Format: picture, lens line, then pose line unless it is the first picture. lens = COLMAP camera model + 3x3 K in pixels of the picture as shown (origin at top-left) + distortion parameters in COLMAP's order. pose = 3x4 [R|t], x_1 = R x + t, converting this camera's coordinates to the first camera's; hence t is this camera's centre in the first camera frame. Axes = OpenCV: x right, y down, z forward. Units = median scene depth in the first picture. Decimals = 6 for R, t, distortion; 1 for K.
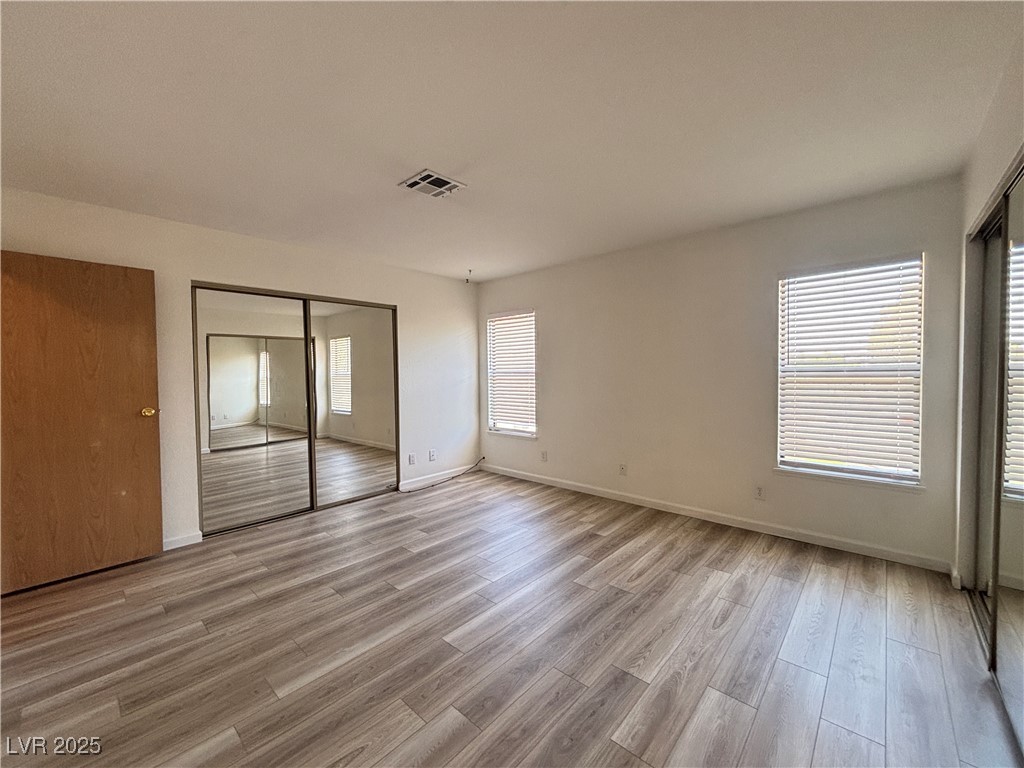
lens RADIAL K [[412.0, 0, 510.8], [0, 412.0, 383.6], [0, 0, 1]] dist [0.001555, -0.000035]
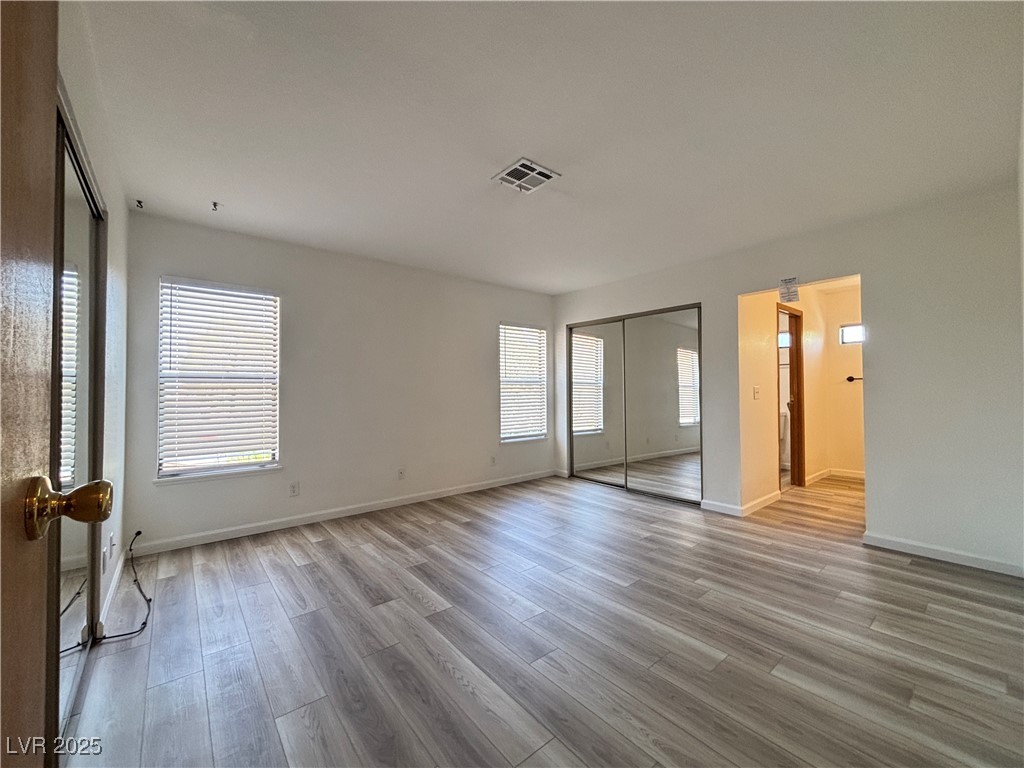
lens RADIAL K [[412.0, 0, 510.8], [0, 412.0, 383.6], [0, 0, 1]] dist [0.001555, -0.000035]
pose [[0.142481, 0.026756, 0.989436, -0.750399], [0.036224, 0.998824, -0.032226, 0.025355], [-0.989135, 0.040433, 0.141344, 0.596291]]
